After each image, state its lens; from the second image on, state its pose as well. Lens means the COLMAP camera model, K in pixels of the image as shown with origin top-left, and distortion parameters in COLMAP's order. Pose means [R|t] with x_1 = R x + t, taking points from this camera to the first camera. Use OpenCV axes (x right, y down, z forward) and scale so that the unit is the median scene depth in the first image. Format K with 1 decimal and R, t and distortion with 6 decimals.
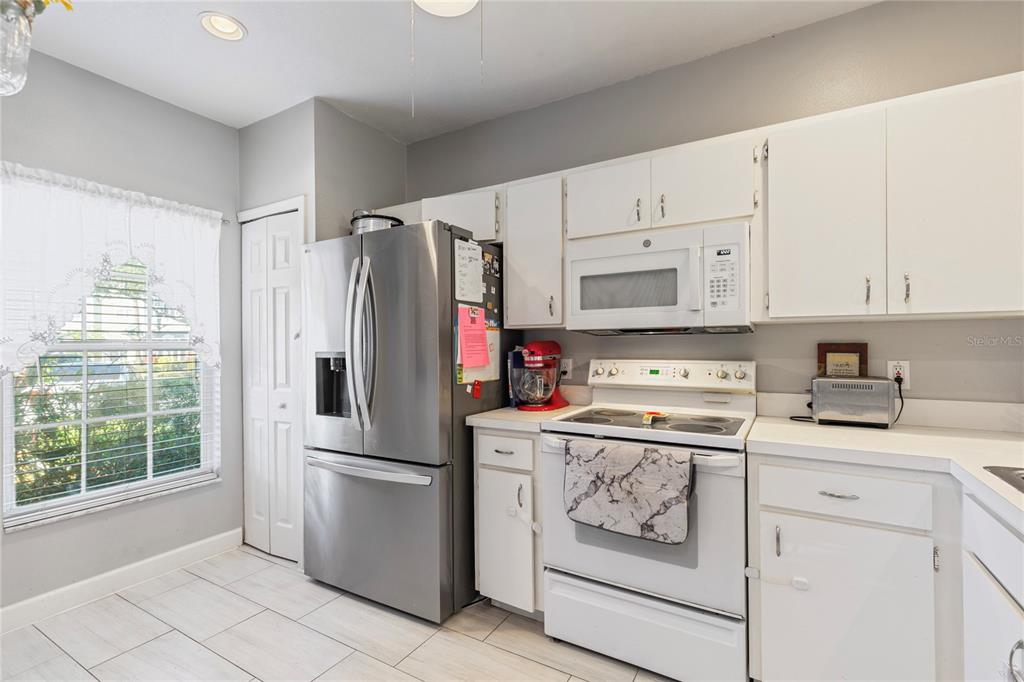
lens RADIAL K [[468.2, 0, 507.8], [0, 468.2, 343.4], [0, 0, 1]] dist [0.000077, -0.000203]
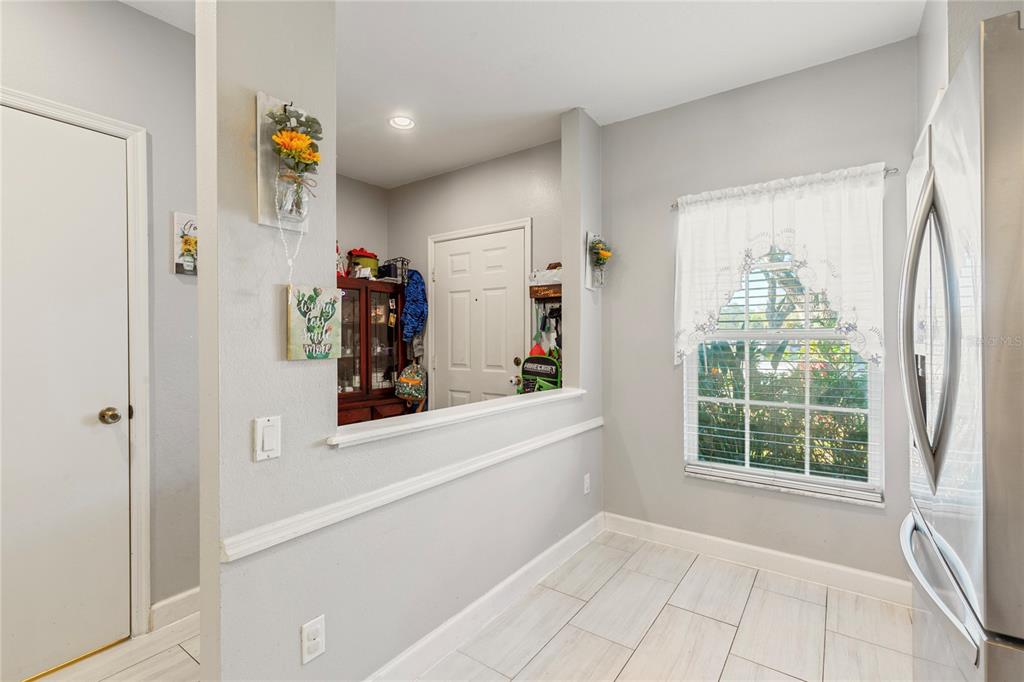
lens RADIAL K [[460.9, 0, 512.5], [0, 460.9, 343.0], [0, 0, 1]] dist [0.000708, 0.000080]
pose [[-0.078476, 0.007280, -0.996889, 0.261817], [0.003468, 0.999969, 0.007030, 0.016292], [0.996910, -0.002905, -0.078499, 0.588653]]
